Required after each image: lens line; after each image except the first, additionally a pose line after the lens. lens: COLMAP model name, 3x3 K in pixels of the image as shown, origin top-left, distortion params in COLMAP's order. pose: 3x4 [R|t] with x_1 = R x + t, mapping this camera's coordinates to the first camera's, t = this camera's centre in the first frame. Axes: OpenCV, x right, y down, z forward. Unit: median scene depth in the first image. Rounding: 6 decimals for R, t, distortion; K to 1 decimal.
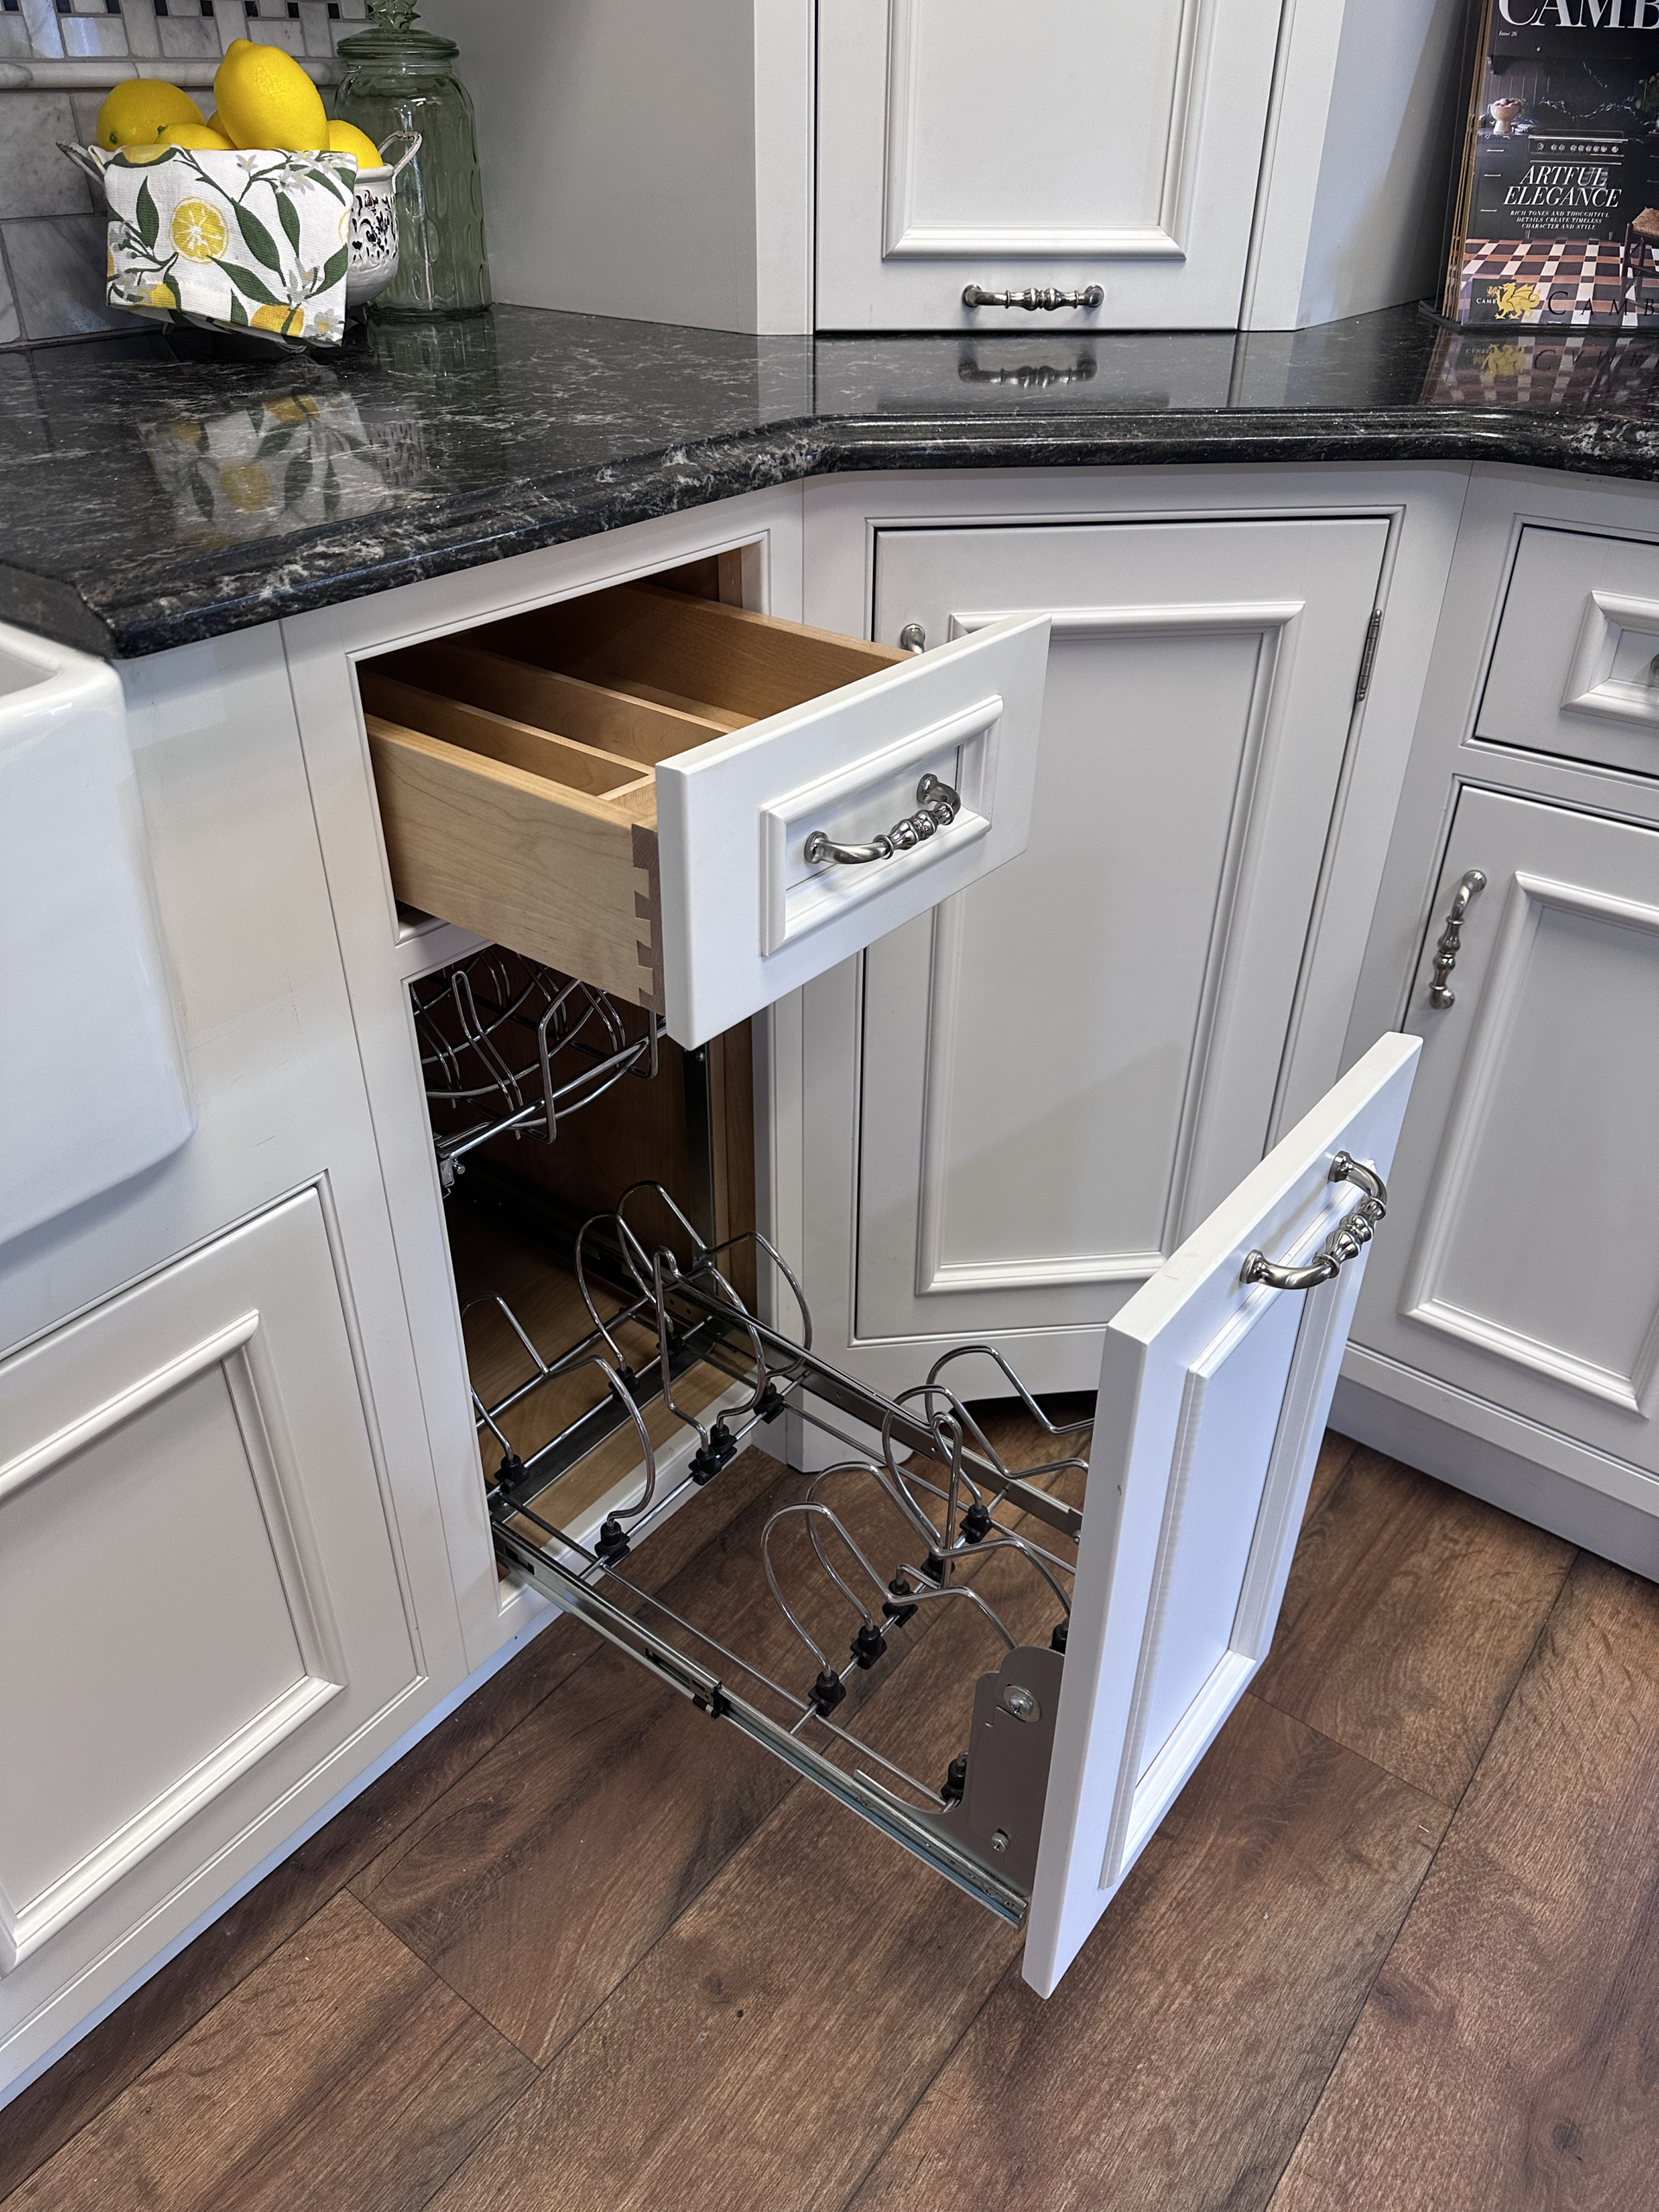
lens RADIAL K [[1554.3, 0, 856.6], [0, 1554.3, 1109.1], [0, 0, 1]] dist [0.006197, -0.019948]
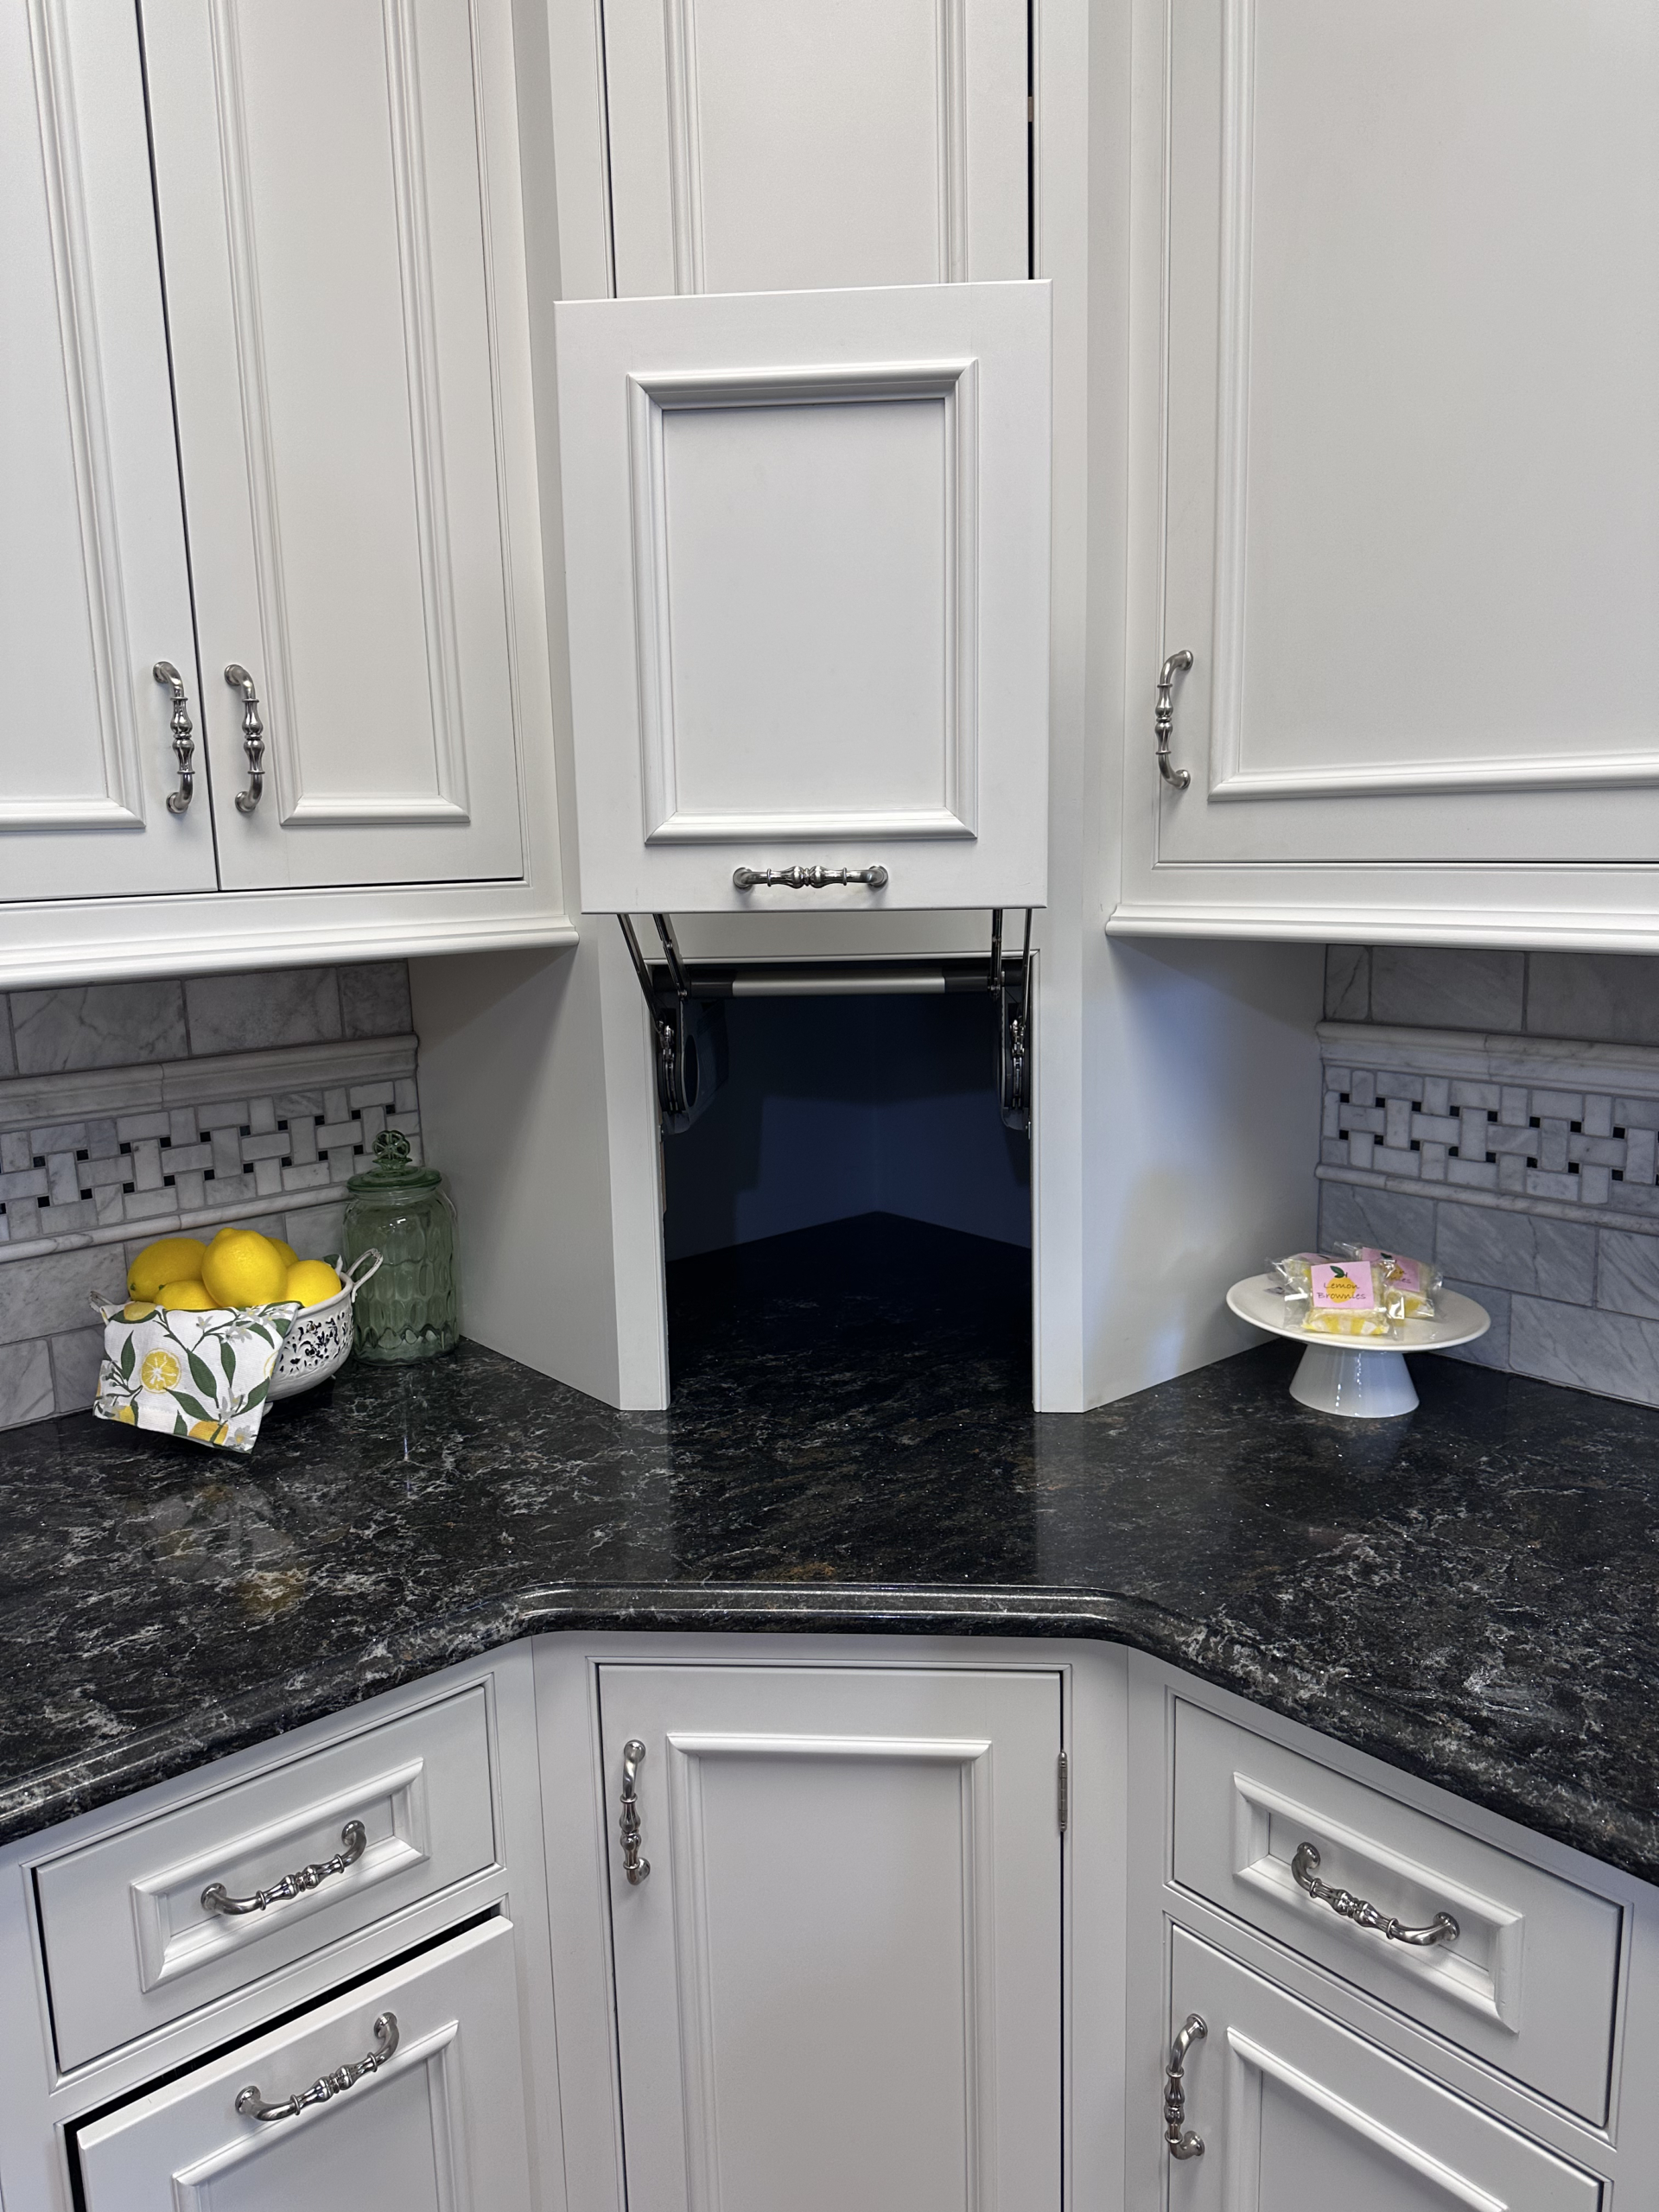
lens RADIAL K [[1554.3, 0, 856.6], [0, 1554.3, 1109.1], [0, 0, 1]] dist [0.006197, -0.019948]
pose [[0.980818, 0.000189, -0.194924, 0.405795], [-0.078012, 0.916800, -0.391653, -0.296969], [0.178633, 0.399347, 0.899229, -0.164027]]
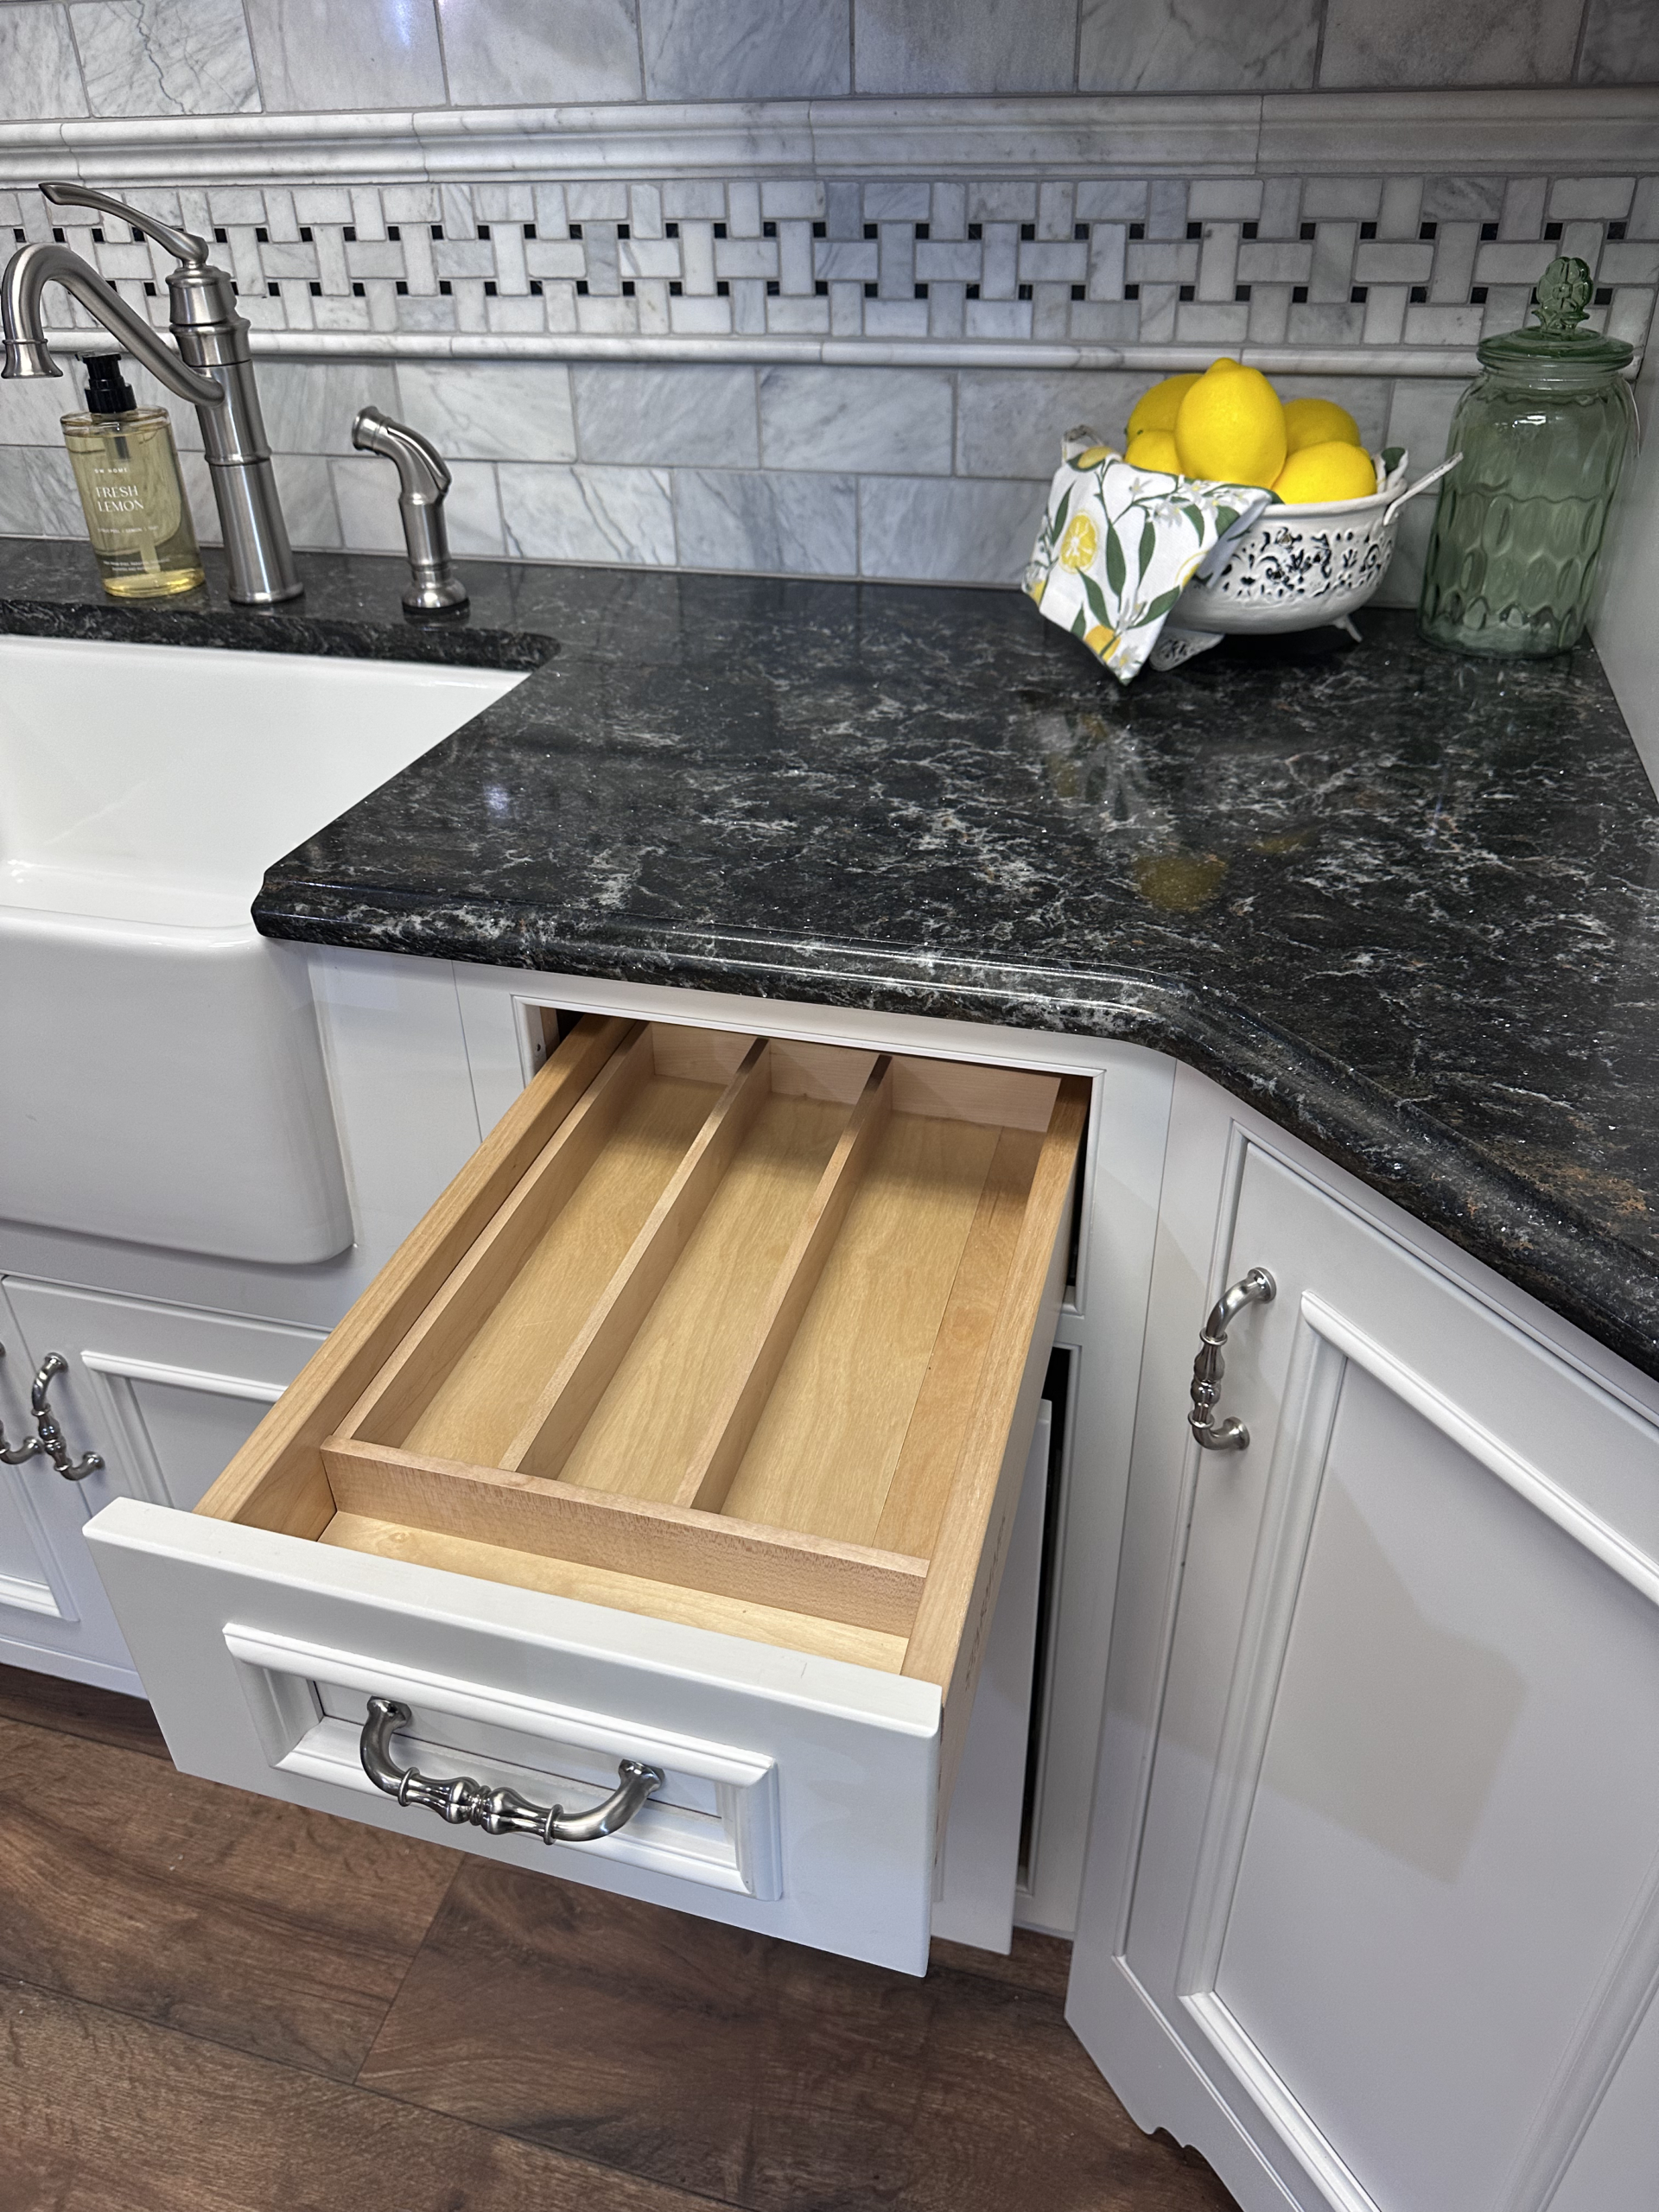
lens RADIAL K [[1592.9, 0, 818.2], [0, 1592.9, 1119.7], [0, 0, 1]] dist [-0.013728, -0.002675]
pose [[0.365596, 0.495578, -0.787872, 0.486684], [-0.497361, 0.819504, 0.284685, -0.465786], [0.786748, 0.287777, 0.546088, 0.420353]]
